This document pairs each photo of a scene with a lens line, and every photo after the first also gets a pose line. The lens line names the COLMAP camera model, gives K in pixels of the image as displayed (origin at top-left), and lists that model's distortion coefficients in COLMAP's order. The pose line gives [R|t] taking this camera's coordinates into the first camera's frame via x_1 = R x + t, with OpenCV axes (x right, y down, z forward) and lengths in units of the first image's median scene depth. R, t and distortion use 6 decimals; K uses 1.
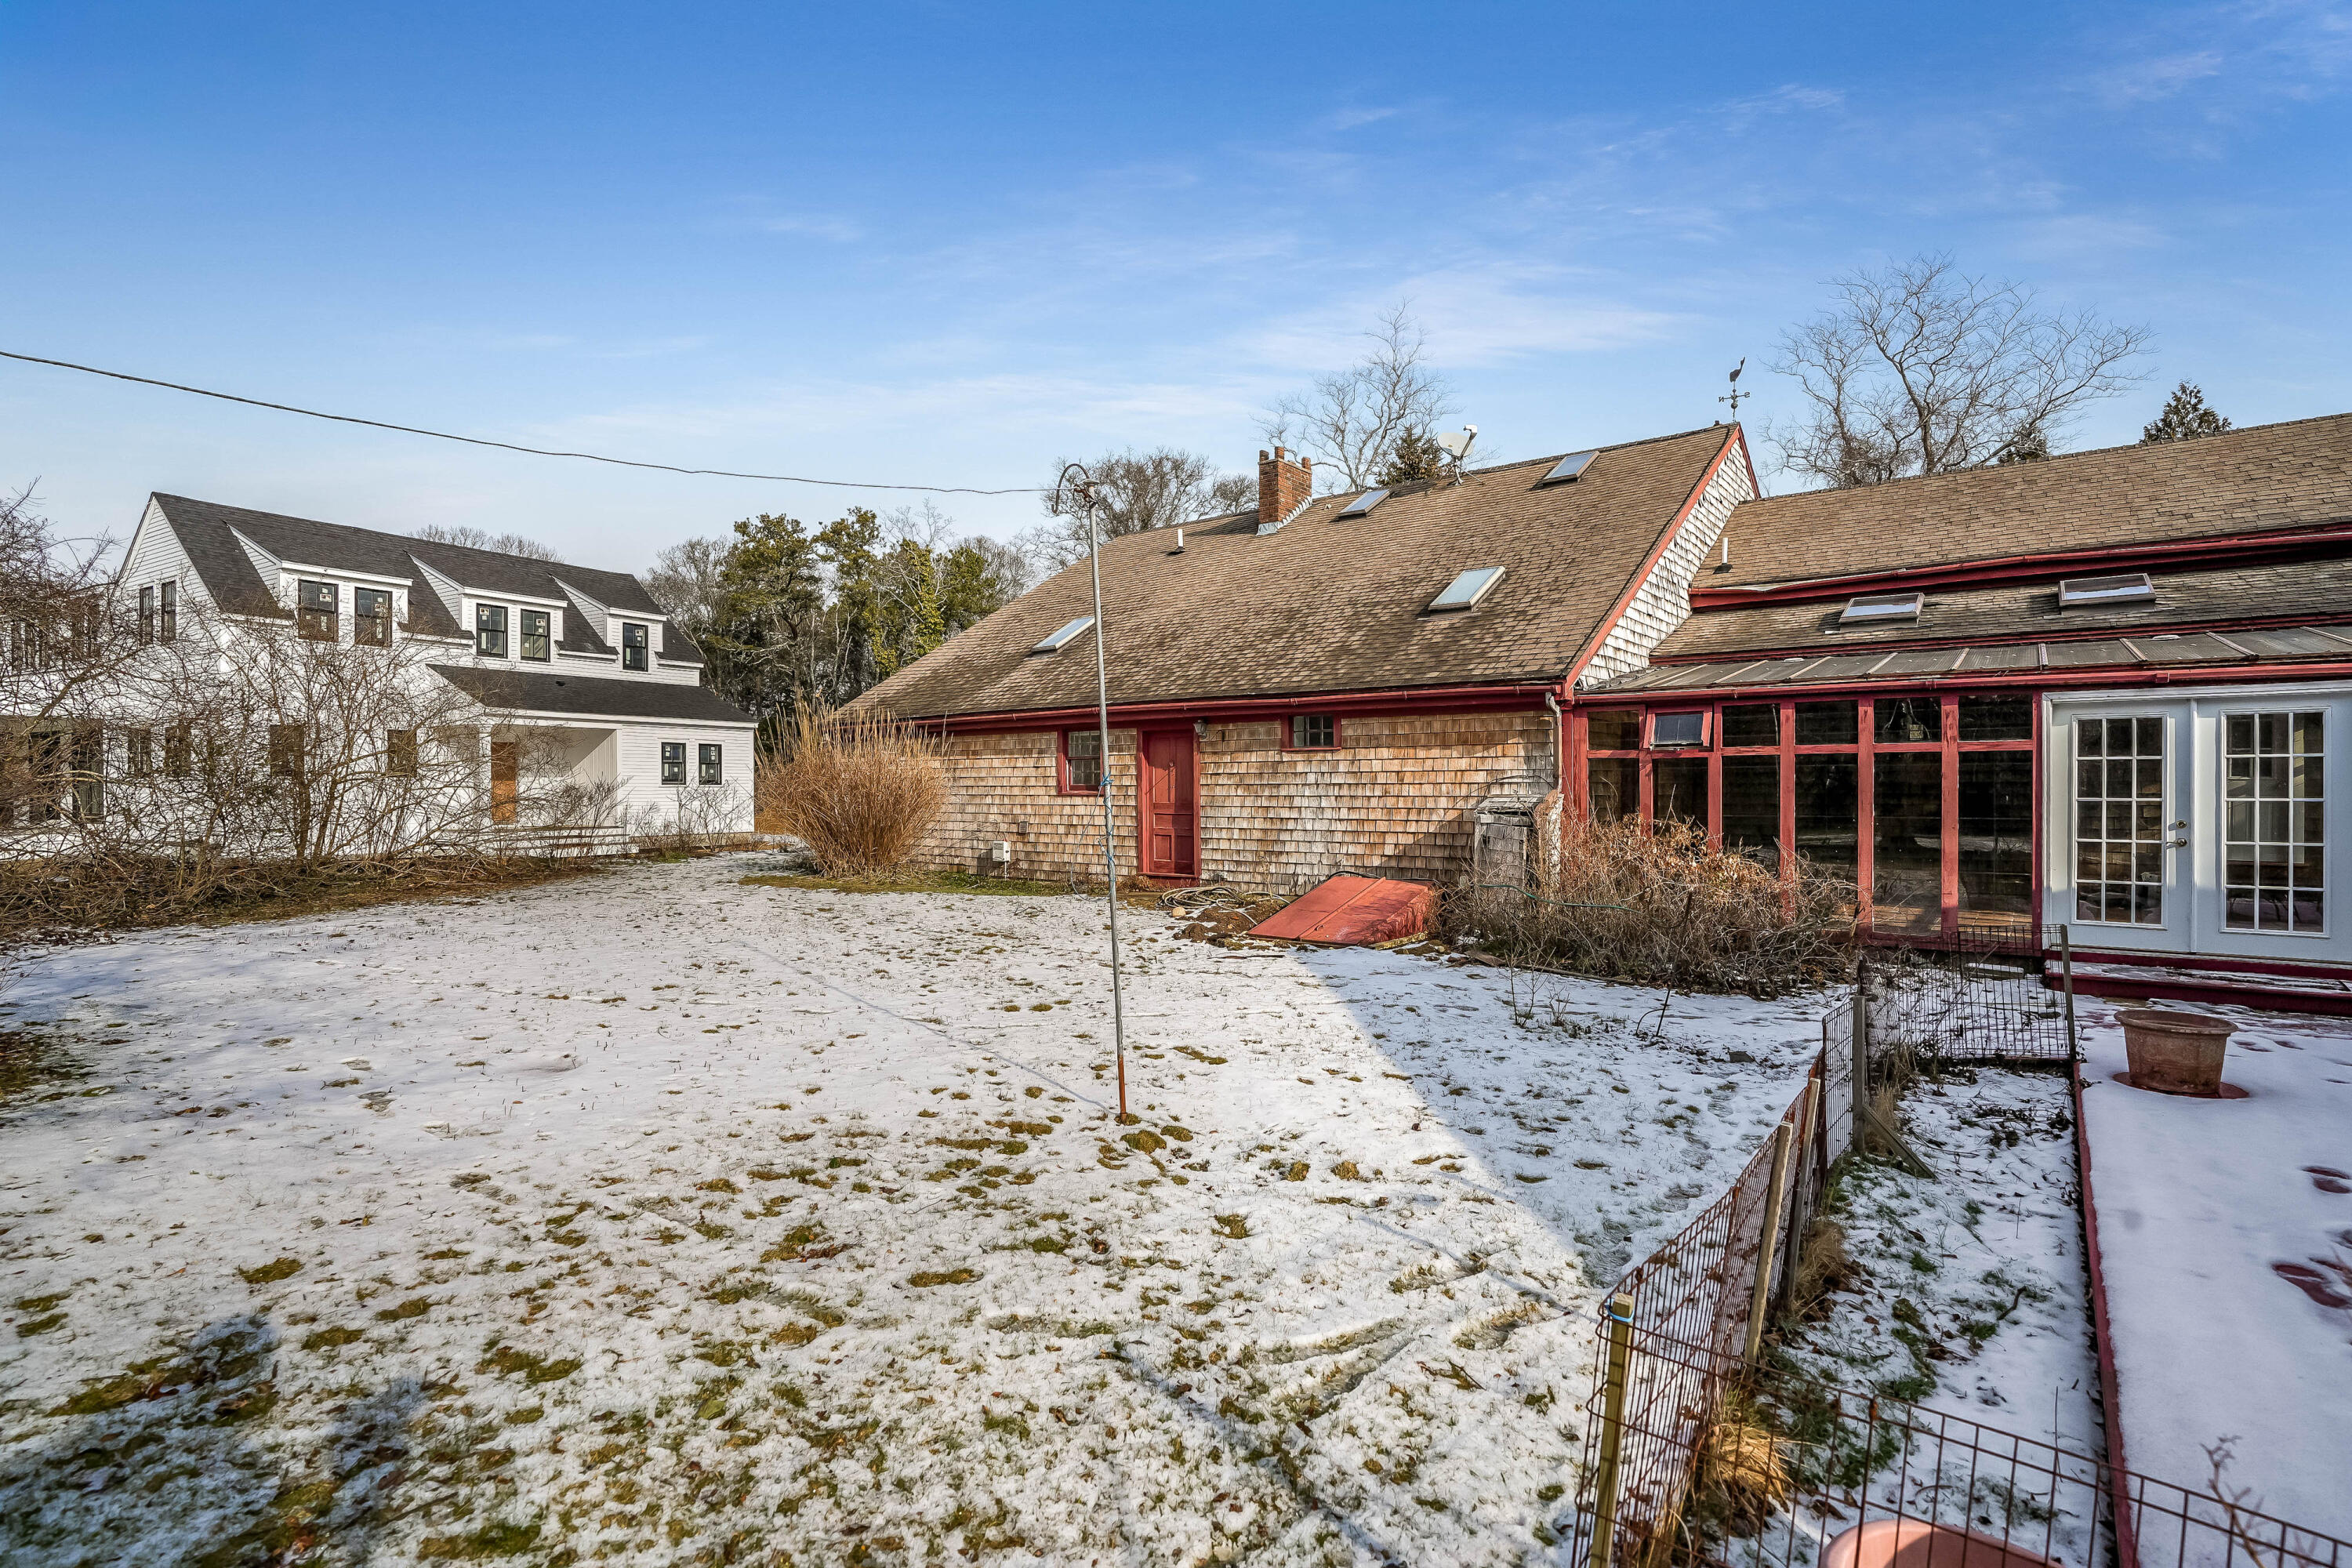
lens RADIAL K [[981.1, 0, 1176.0], [0, 981.1, 784.0], [0, 0, 1]] dist [-0.000652, 0.000142]
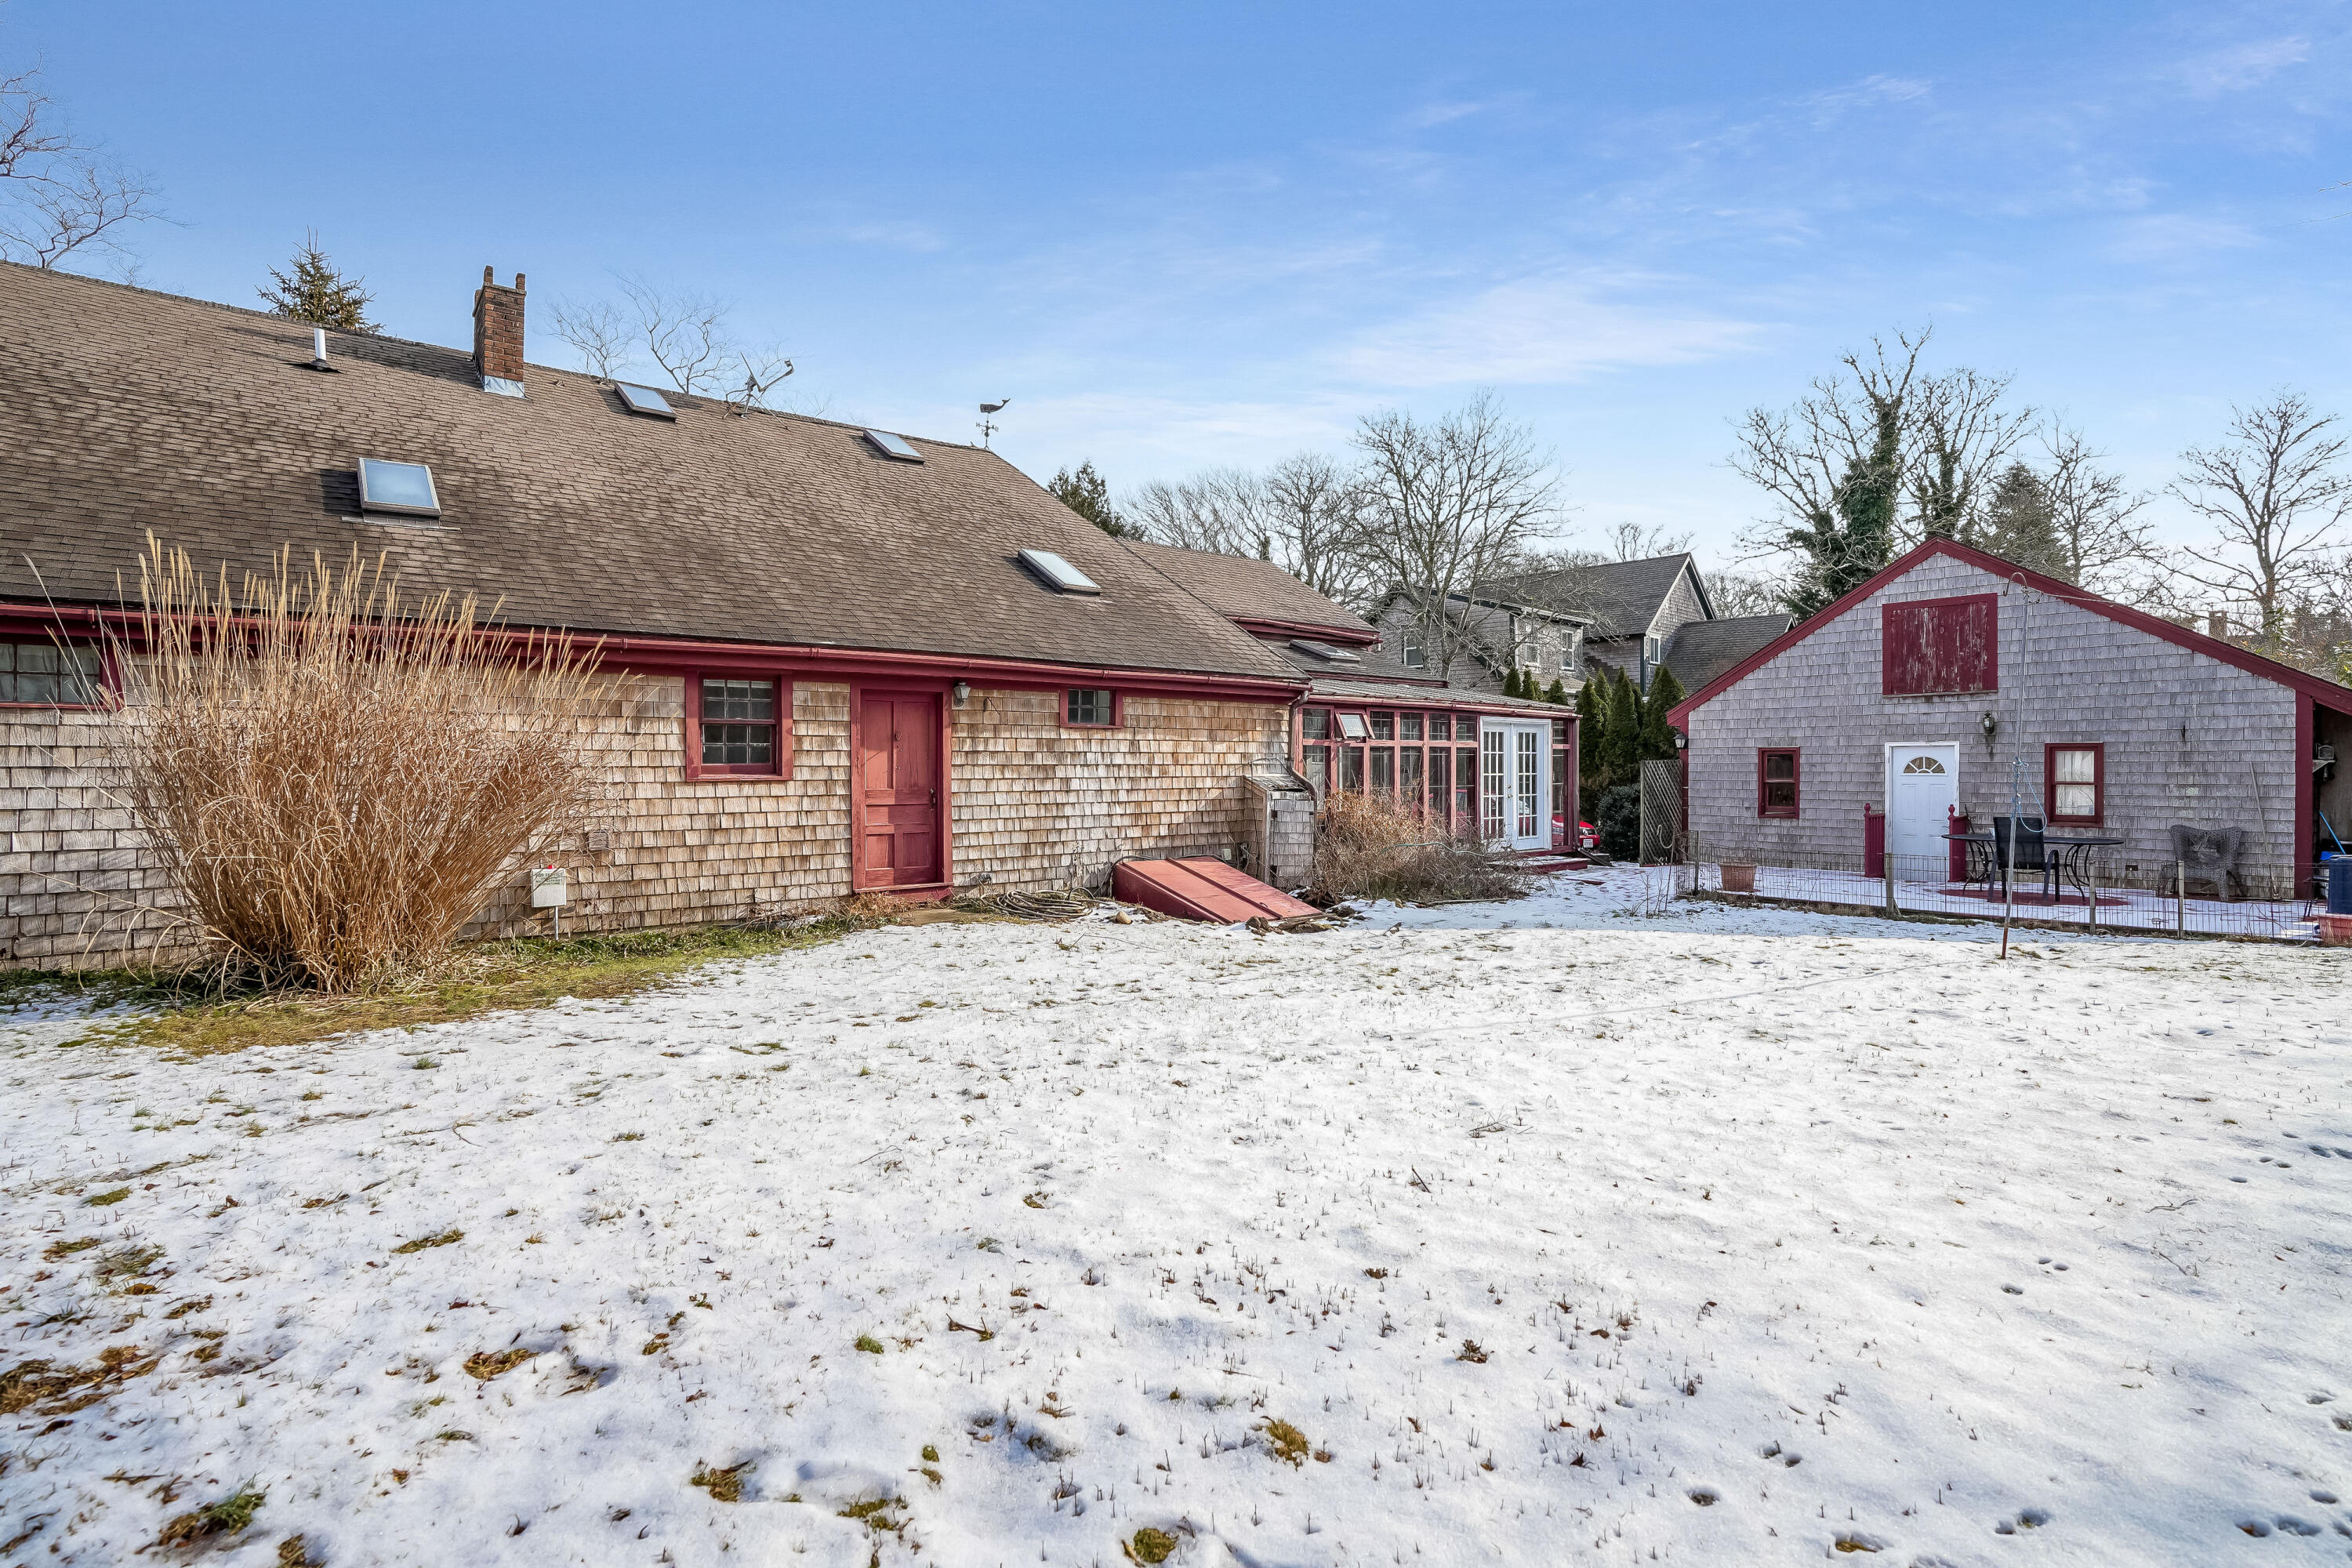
lens RADIAL K [[1178.6, 0, 1176.0], [0, 1178.6, 784.0], [0, 0, 1]] dist [0.000436, 0.000367]
pose [[0.280582, -0.007845, 0.959798, -0.912274], [0.003408, 0.999968, 0.007178, 0.010458], [-0.959824, 0.001257, 0.280600, 0.625403]]
